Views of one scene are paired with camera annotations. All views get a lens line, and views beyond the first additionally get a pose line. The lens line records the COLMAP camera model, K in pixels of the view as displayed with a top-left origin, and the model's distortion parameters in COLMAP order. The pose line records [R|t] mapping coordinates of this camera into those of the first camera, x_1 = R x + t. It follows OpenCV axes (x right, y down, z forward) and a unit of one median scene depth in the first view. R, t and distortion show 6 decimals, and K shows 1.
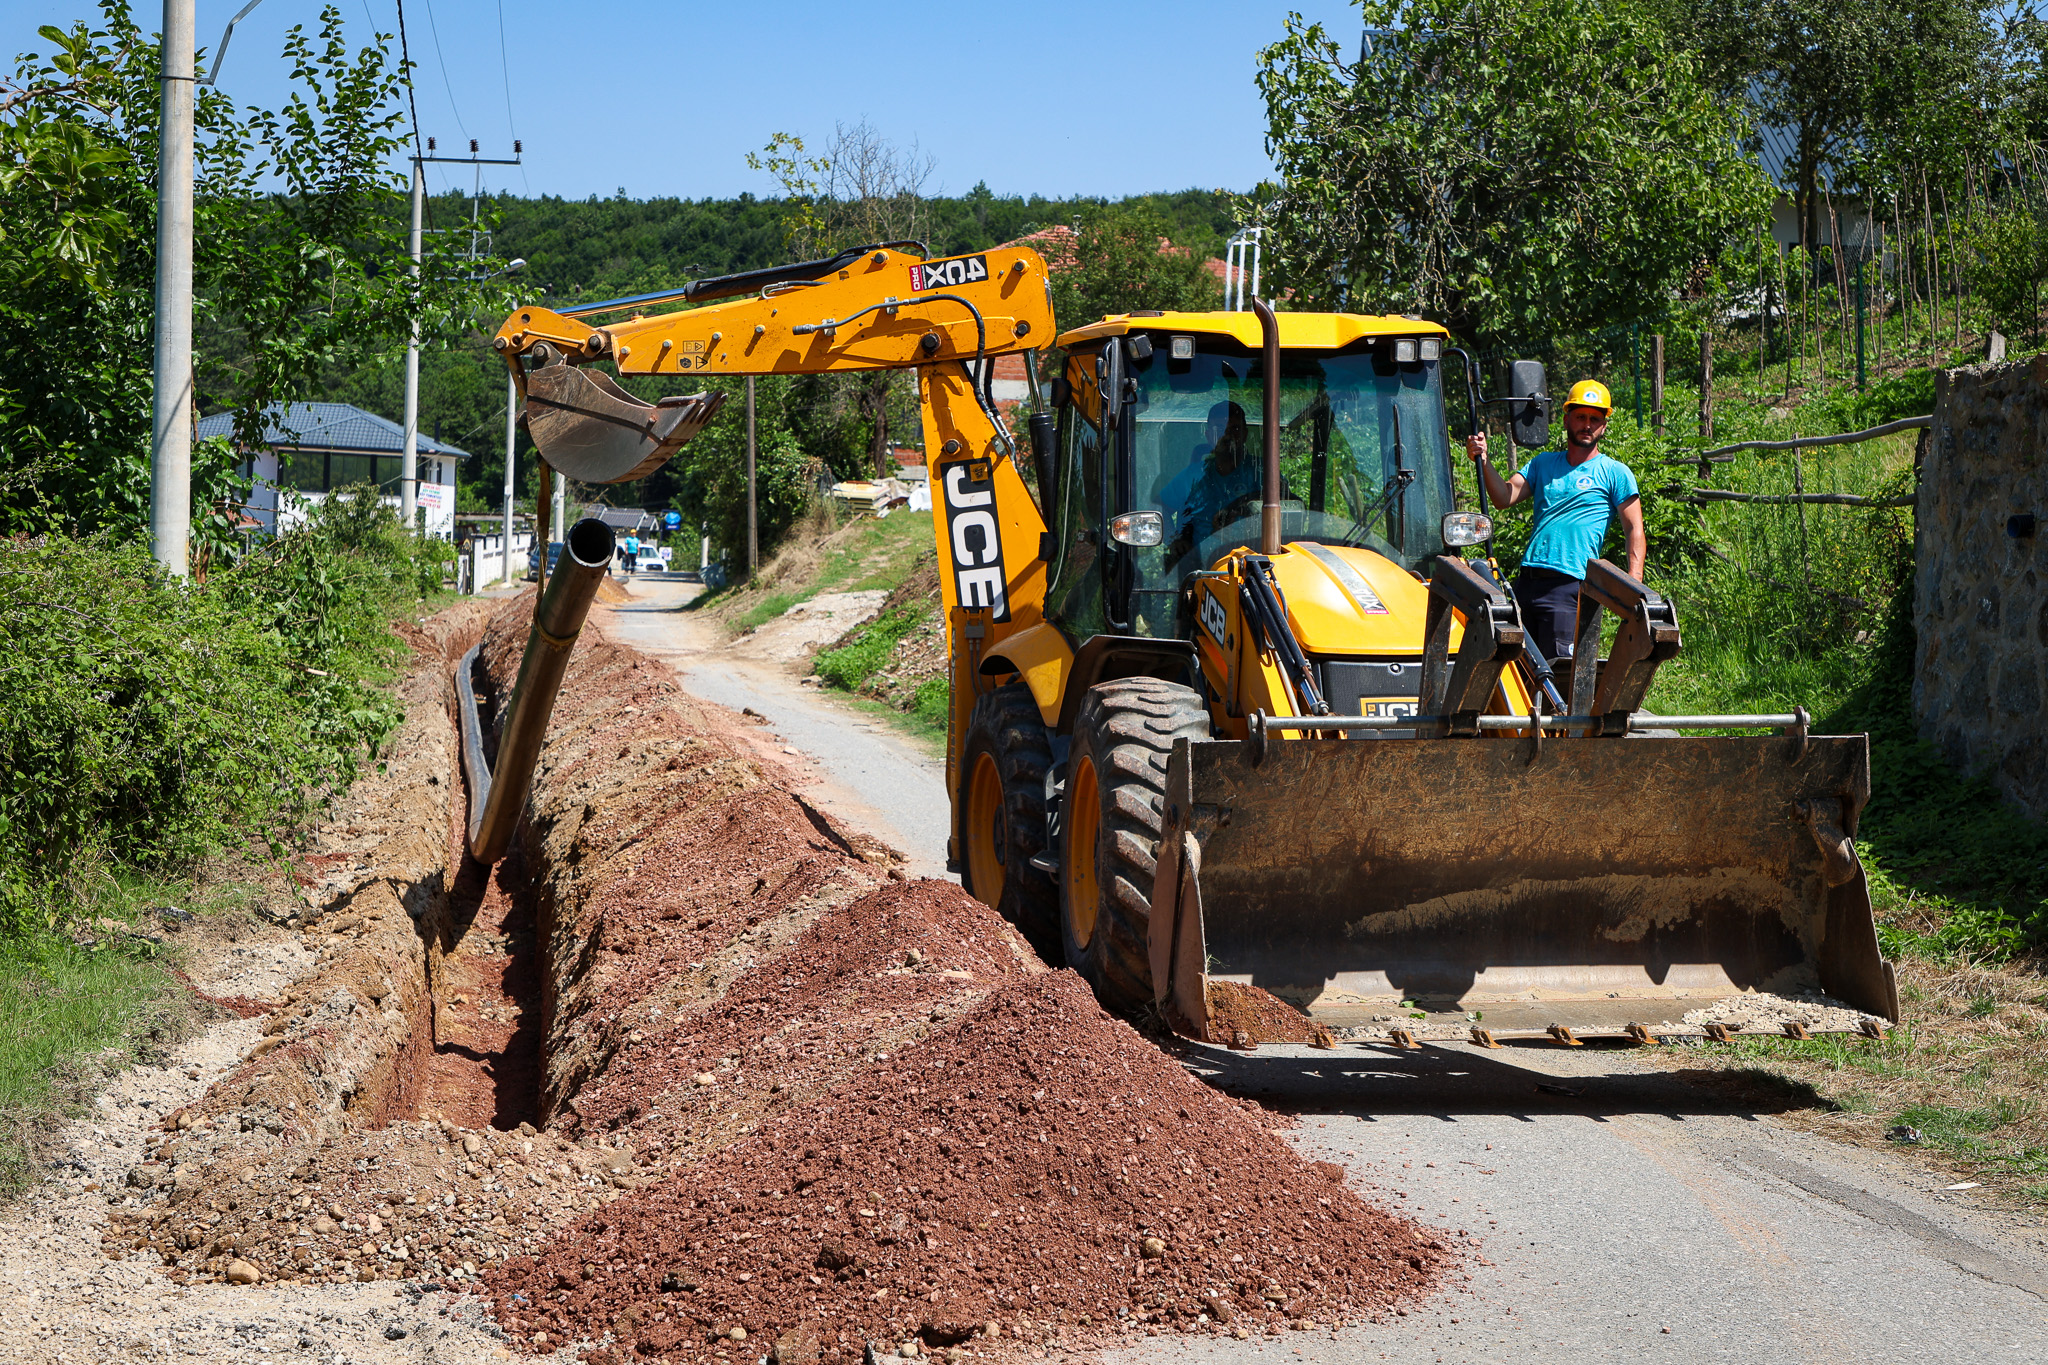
lens RADIAL K [[3331.2, 0, 1024.0], [0, 3331.2, 682.5], [0, 0, 1]] dist [0.006452, 0.054004]
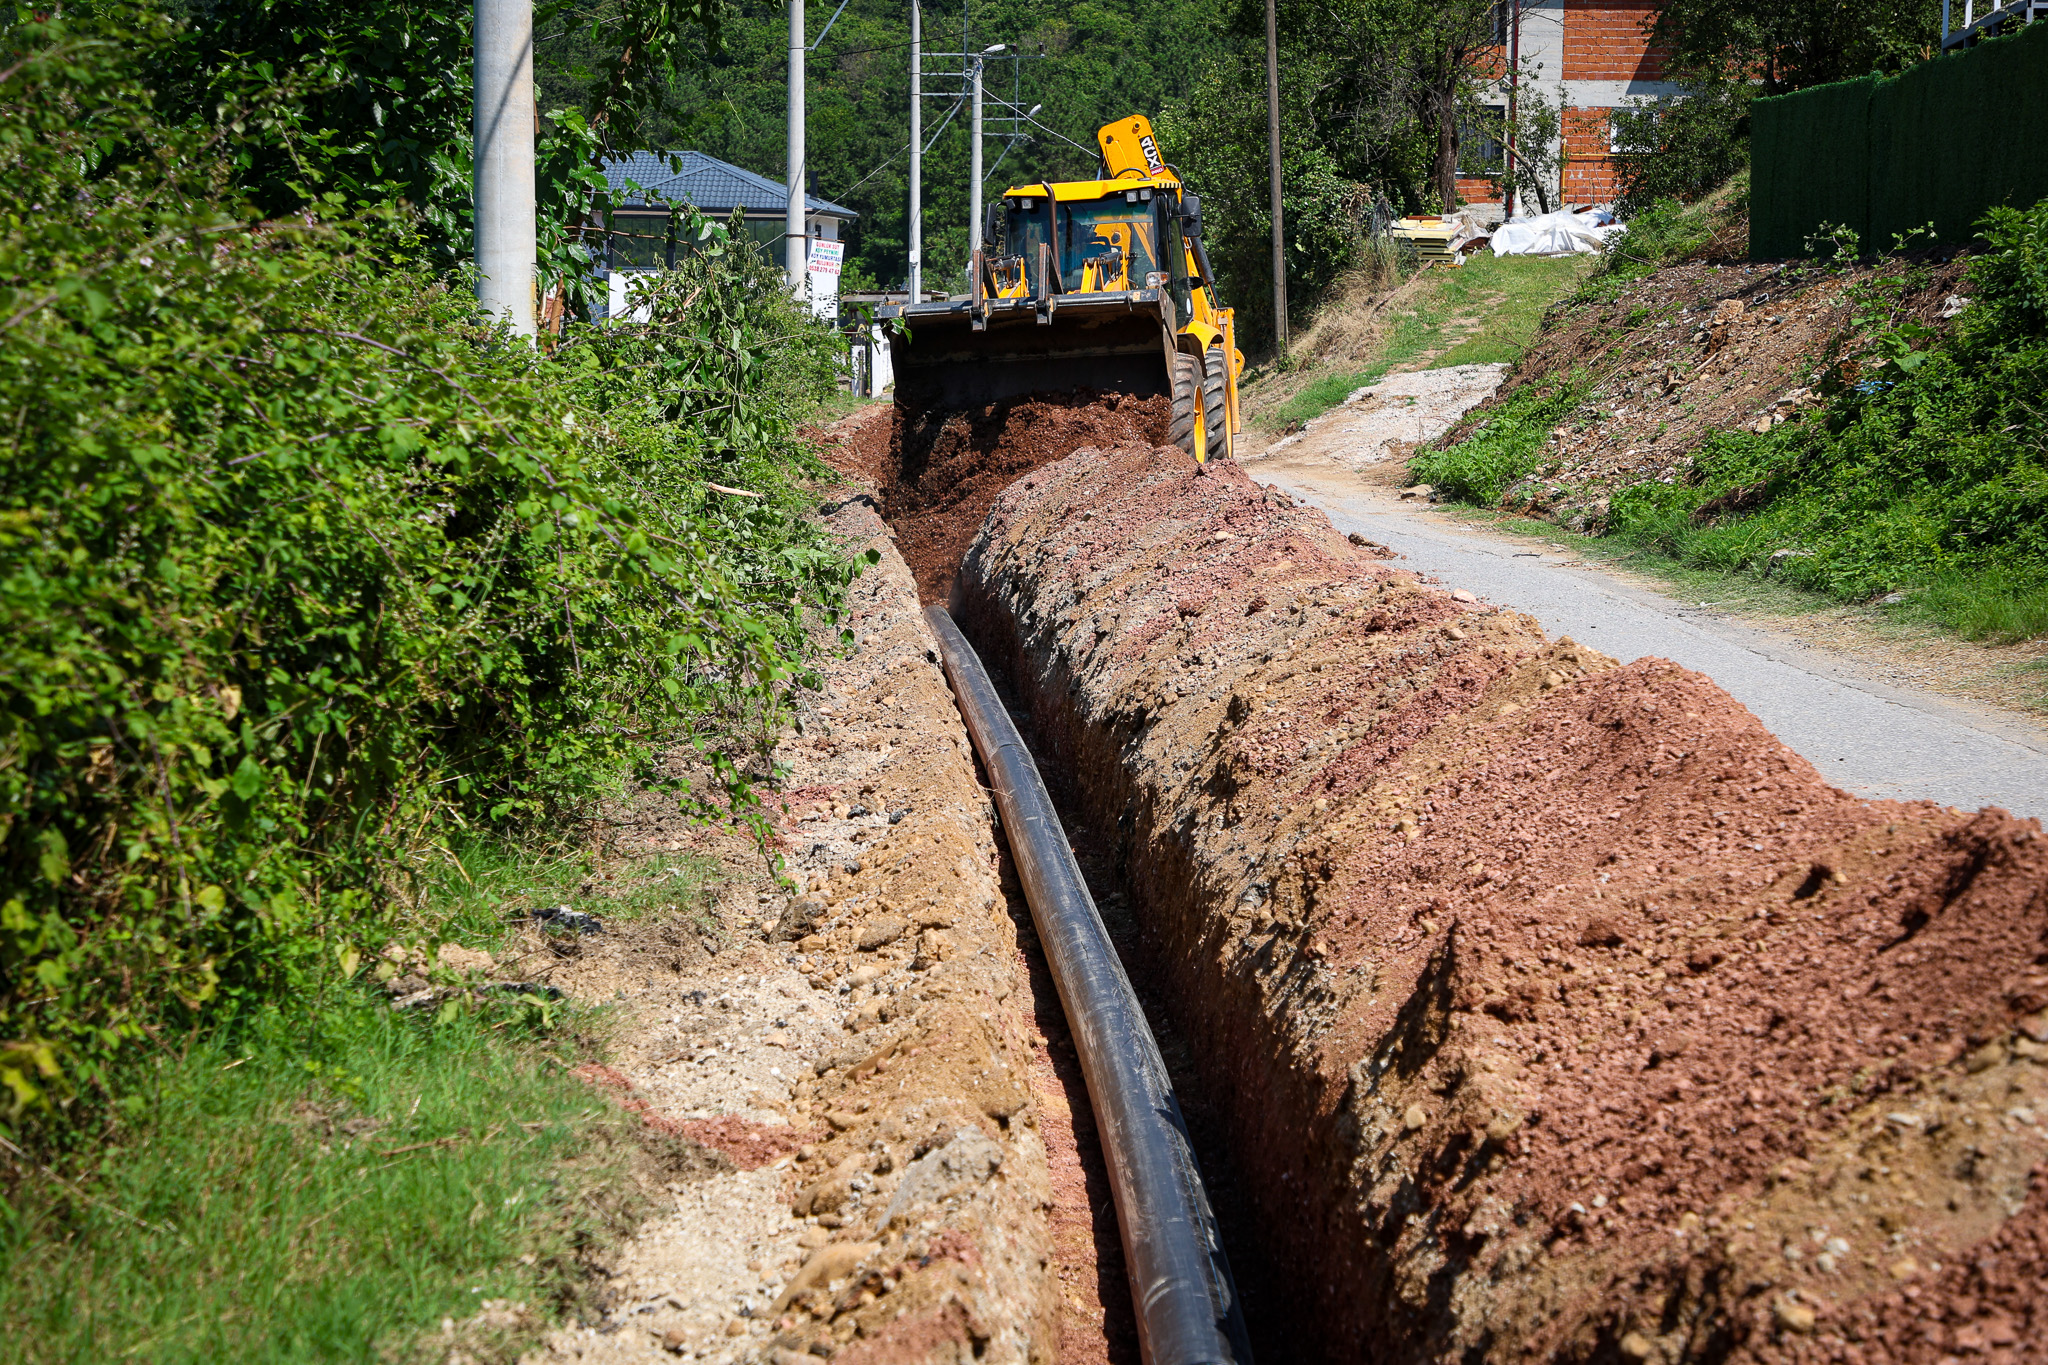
lens RADIAL K [[4202.3, 0, 1024.0], [0, 4202.3, 682.5], [0, 0, 1]] dist [0.035660, -0.009785]
pose [[0.992699, -0.019853, -0.118976, -0.076099], [0.024628, 0.998943, 0.038806, 0.004856], [0.118080, -0.041453, 0.992139, 0.255669]]
